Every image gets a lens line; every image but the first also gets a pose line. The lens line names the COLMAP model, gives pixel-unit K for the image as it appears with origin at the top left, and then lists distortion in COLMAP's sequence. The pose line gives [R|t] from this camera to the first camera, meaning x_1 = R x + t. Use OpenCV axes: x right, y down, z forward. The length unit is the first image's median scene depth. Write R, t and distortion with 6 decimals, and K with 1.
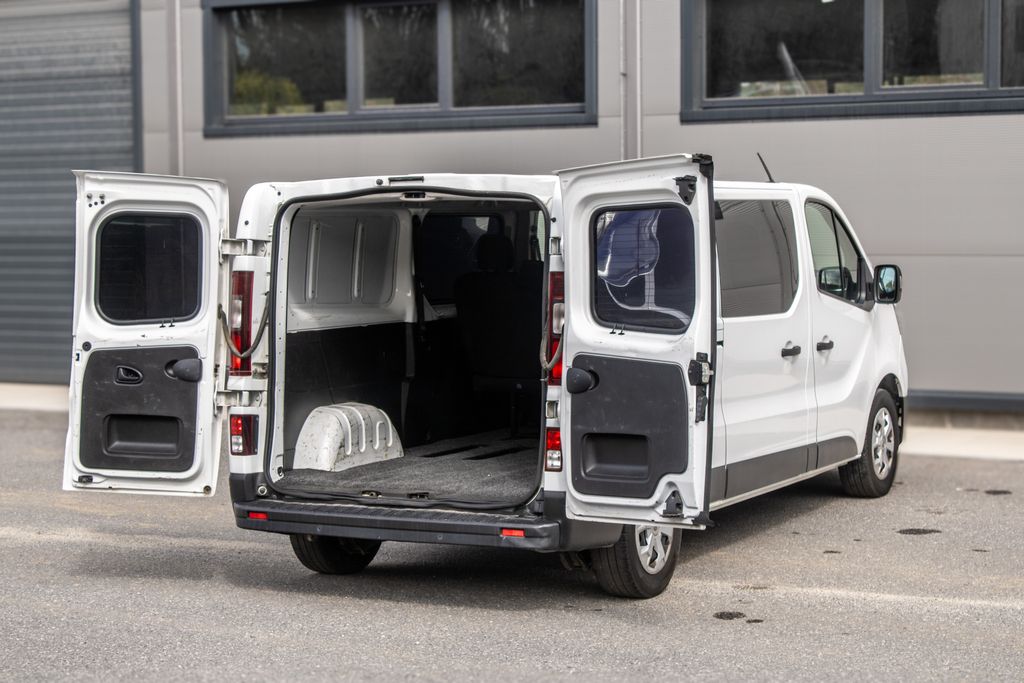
lens RADIAL K [[2110.2, 0, 511.2], [0, 2110.2, 348.5], [0, 0, 1]] dist [0.058508, 0.000000]
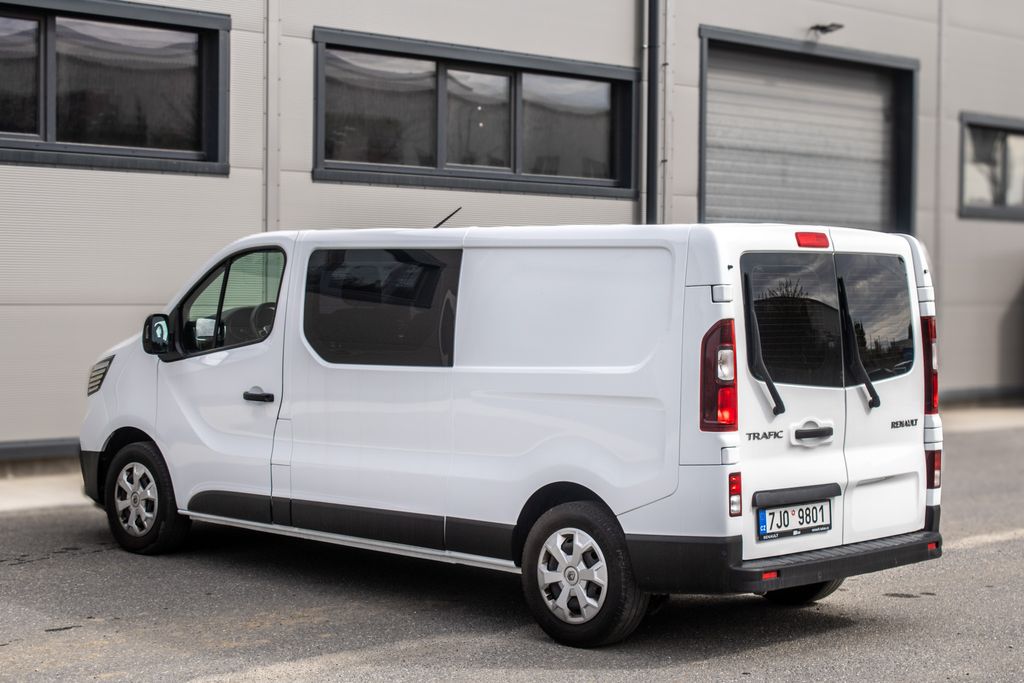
lens RADIAL K [[1901.5, 0, 518.5], [0, 1901.5, 345.8], [0, 0, 1]] dist [0.005299, 0.000000]
pose [[0.278847, -0.022527, 0.960071, -0.797031], [0.045214, 0.998924, 0.010306, -0.031316], [-0.959271, 0.040535, 0.279566, 0.707065]]
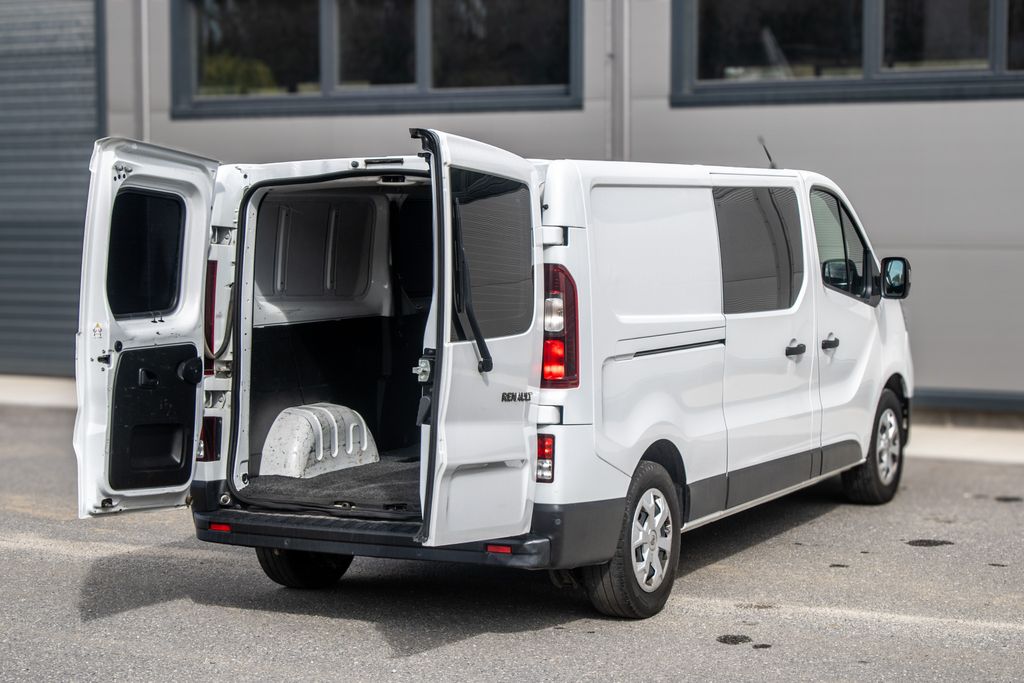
lens RADIAL K [[2110.2, 0, 512.8], [0, 2110.2, 338.4], [0, 0, 1]] dist [0.058508, 0.000000]
pose [[0.999891, 0.005836, 0.013574, -0.004701], [-0.005853, 0.999982, 0.001186, -0.003889], [-0.013567, -0.001266, 0.999907, 0.065910]]
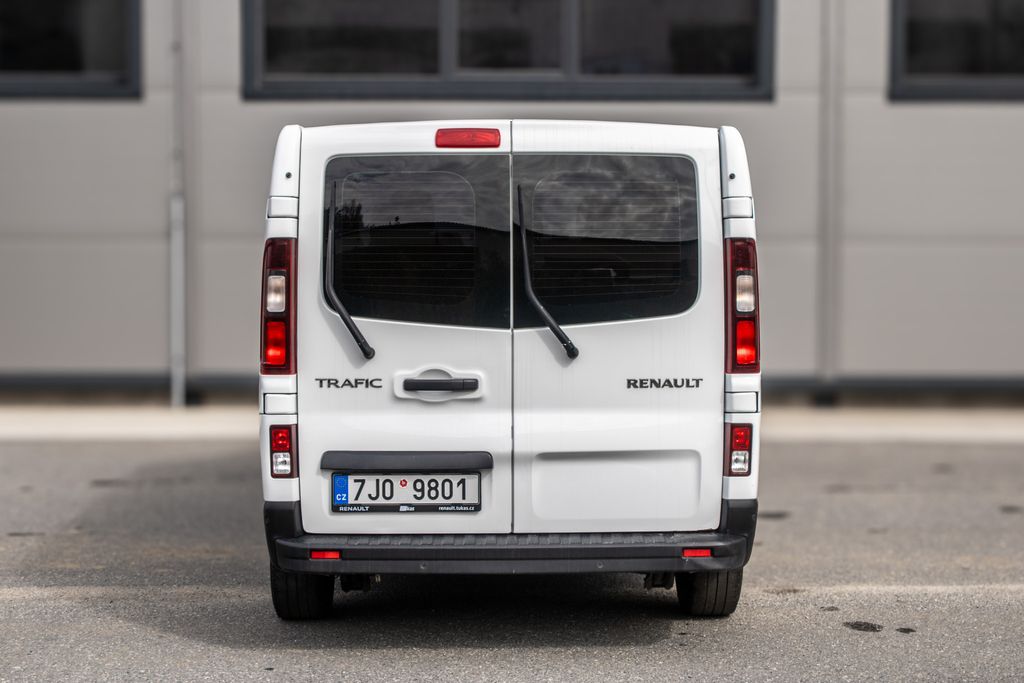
lens RADIAL K [[1866.3, 0, 501.2], [0, 1866.3, 345.9], [0, 0, 1]] dist [-0.007904, 0.000000]
pose [[0.877855, -0.022350, 0.478405, -0.317766], [0.021577, 0.999742, 0.007113, -0.000540], [-0.478440, 0.004079, 0.878111, 0.301849]]
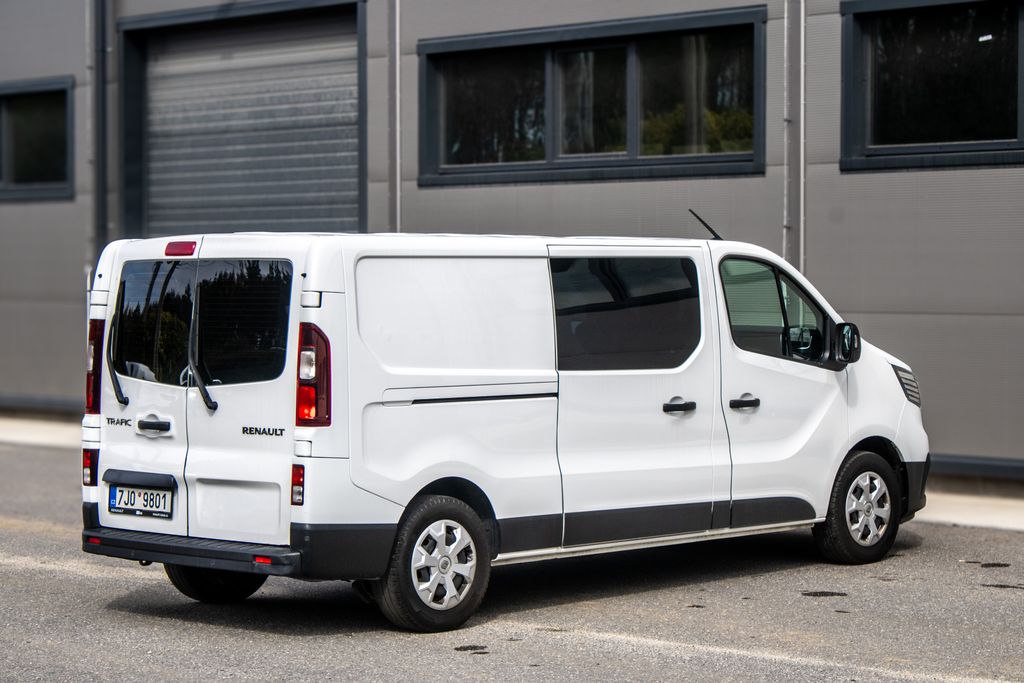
lens RADIAL K [[2567.8, 0, 515.7], [0, 2567.8, 336.4], [0, 0, 1]] dist [0.095293, 0.000000]
pose [[0.956695, 0.014032, -0.290754, 0.394360], [-0.024052, 0.999233, -0.030917, 0.007150], [0.290097, 0.036571, 0.956298, -0.188471]]
